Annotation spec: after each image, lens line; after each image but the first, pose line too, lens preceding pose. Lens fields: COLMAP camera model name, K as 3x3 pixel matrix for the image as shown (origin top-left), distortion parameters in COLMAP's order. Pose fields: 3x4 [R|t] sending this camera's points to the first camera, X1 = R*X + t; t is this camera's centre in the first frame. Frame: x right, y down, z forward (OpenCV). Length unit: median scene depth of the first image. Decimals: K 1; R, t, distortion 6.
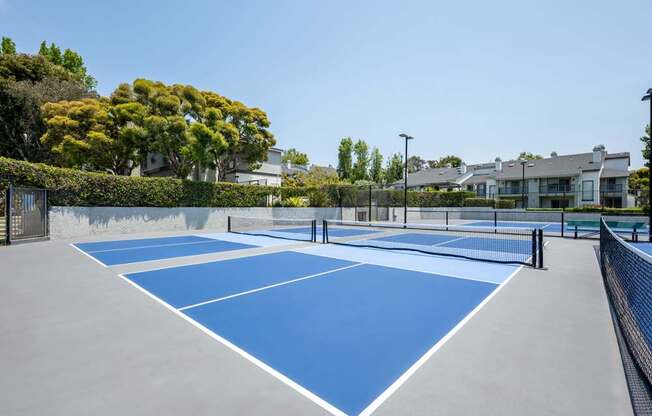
lens RADIAL K [[285.3, 0, 329.7], [0, 285.3, 209.3], [0, 0, 1]] dist [-0.008805, -0.000809]
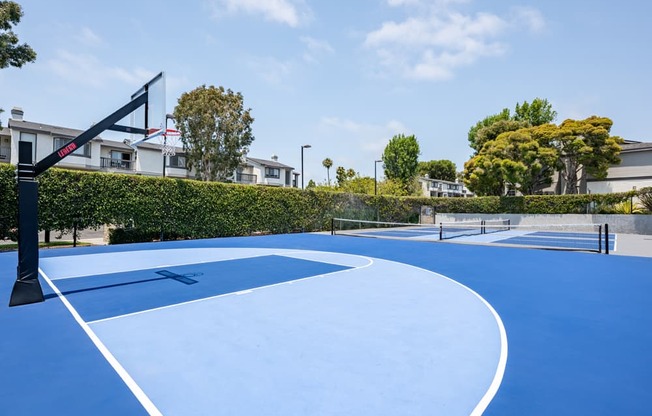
lens RADIAL K [[311.7, 0, 327.5], [0, 311.7, 210.7], [0, 0, 1]] dist [0.001071, -0.000187]
pose [[-0.026871, -0.006587, -0.999617, 0.968625], [-0.011066, 0.999919, -0.006292, -0.001418], [0.999578, 0.010893, -0.026941, 0.053916]]
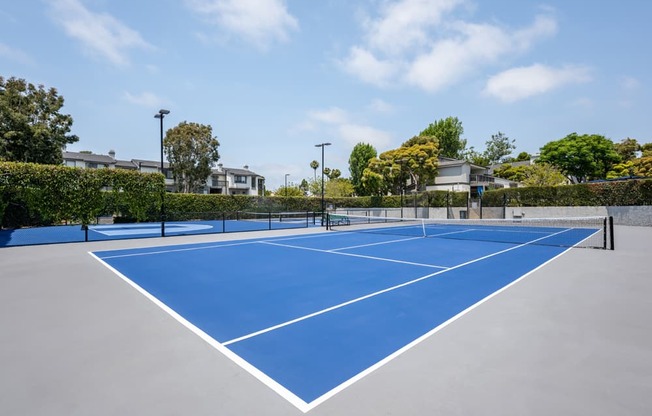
lens RADIAL K [[311.7, 0, 327.2], [0, 311.7, 205.4], [0, 0, 1]] dist [0.001071, -0.000187]
pose [[-0.081174, -0.010520, -0.996644, 1.635995], [-0.000620, 0.999945, -0.010505, 0.000072], [0.996700, -0.000235, -0.081176, 0.638852]]
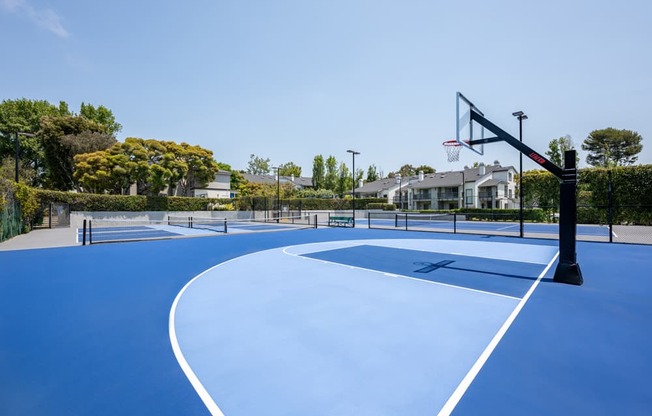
lens RADIAL K [[255.3, 0, 327.5], [0, 255.3, 209.2], [0, 0, 1]] dist [-0.004110, -0.000008]
pose [[0.997591, -0.006981, -0.069016, 0.559368], [0.006325, 0.999933, -0.009723, 0.001954], [0.069080, 0.009263, 0.997568, -0.403709]]
